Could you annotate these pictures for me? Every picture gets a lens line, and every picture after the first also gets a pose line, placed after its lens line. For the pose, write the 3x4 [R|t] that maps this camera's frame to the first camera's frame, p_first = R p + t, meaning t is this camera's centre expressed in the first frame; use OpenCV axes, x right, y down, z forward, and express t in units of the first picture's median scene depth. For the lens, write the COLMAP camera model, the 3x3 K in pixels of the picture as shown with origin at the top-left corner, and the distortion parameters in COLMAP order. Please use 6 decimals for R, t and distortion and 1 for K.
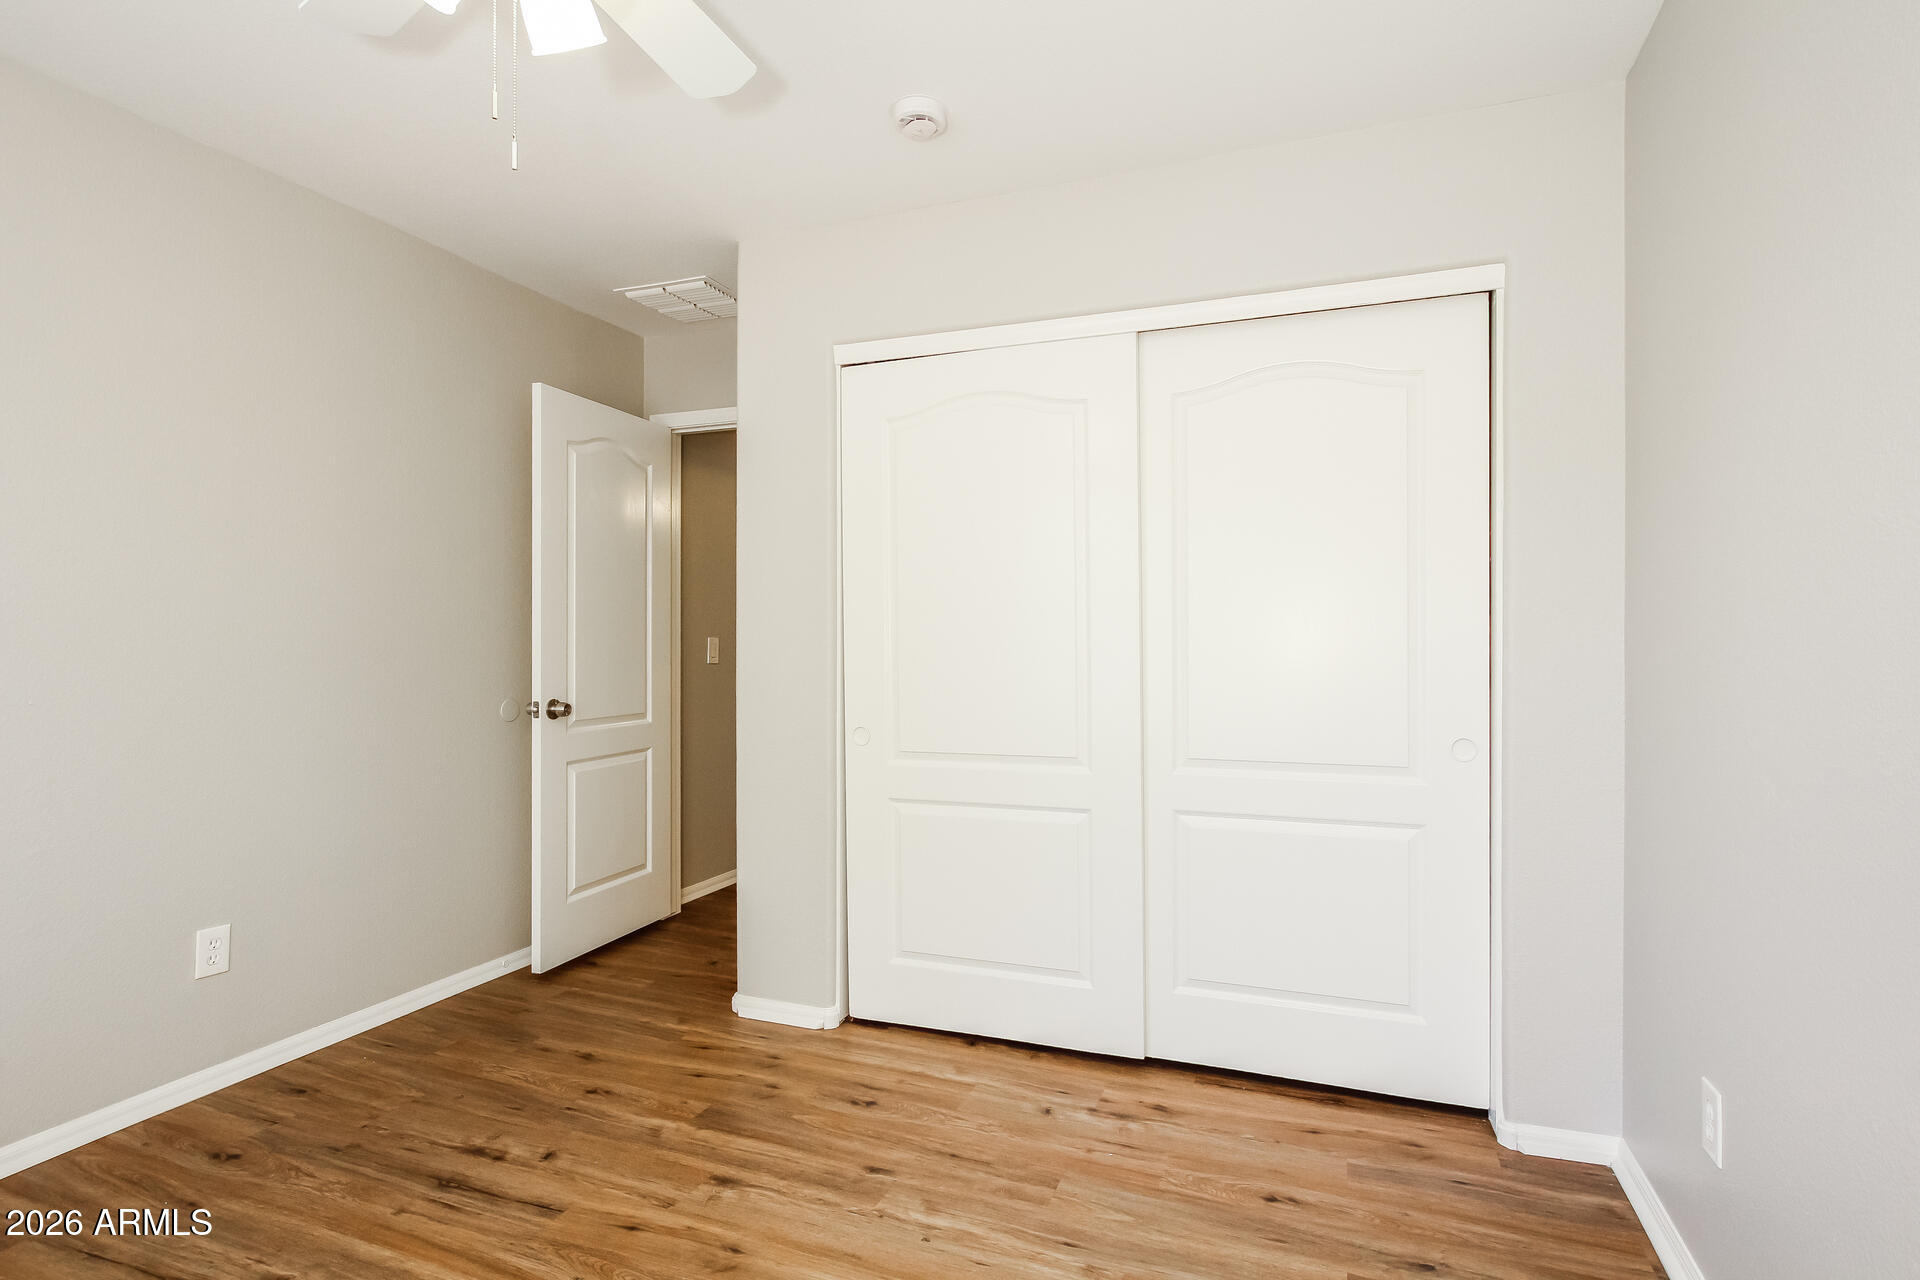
lens RADIAL K [[942.7, 0, 898.2], [0, 942.7, 639.0], [0, 0, 1]] dist [0.000696, 0.000513]
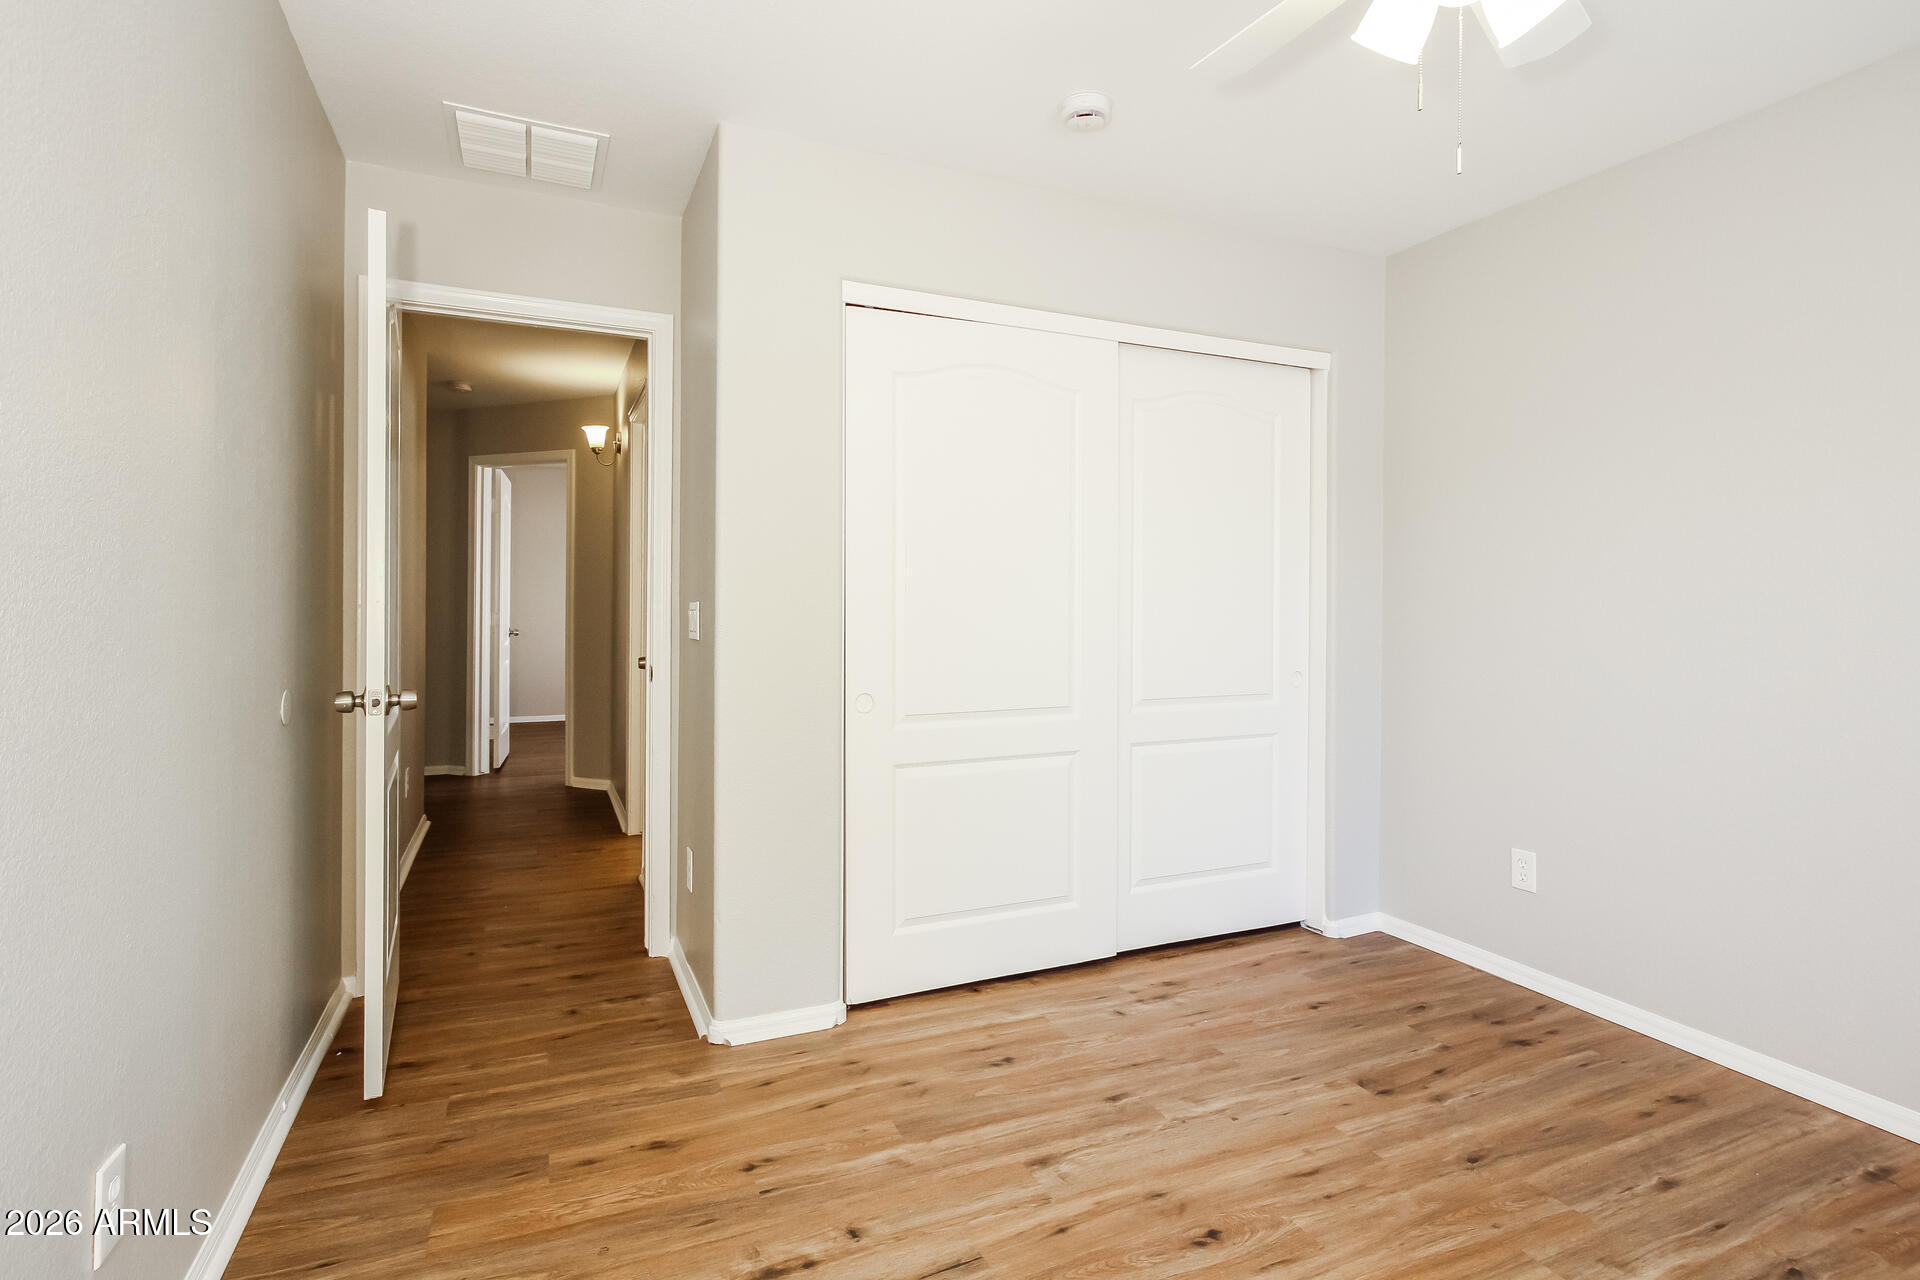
lens RADIAL K [[970.0, 0, 960.0], [0, 970.0, 640.0], [0, 0, 1]] dist [0.000460, 0.000238]
pose [[0.697205, -0.024780, 0.716443, -0.759185], [-0.007114, 0.999114, 0.041481, 0.000366], [-0.716836, -0.034017, 0.696411, 0.312078]]
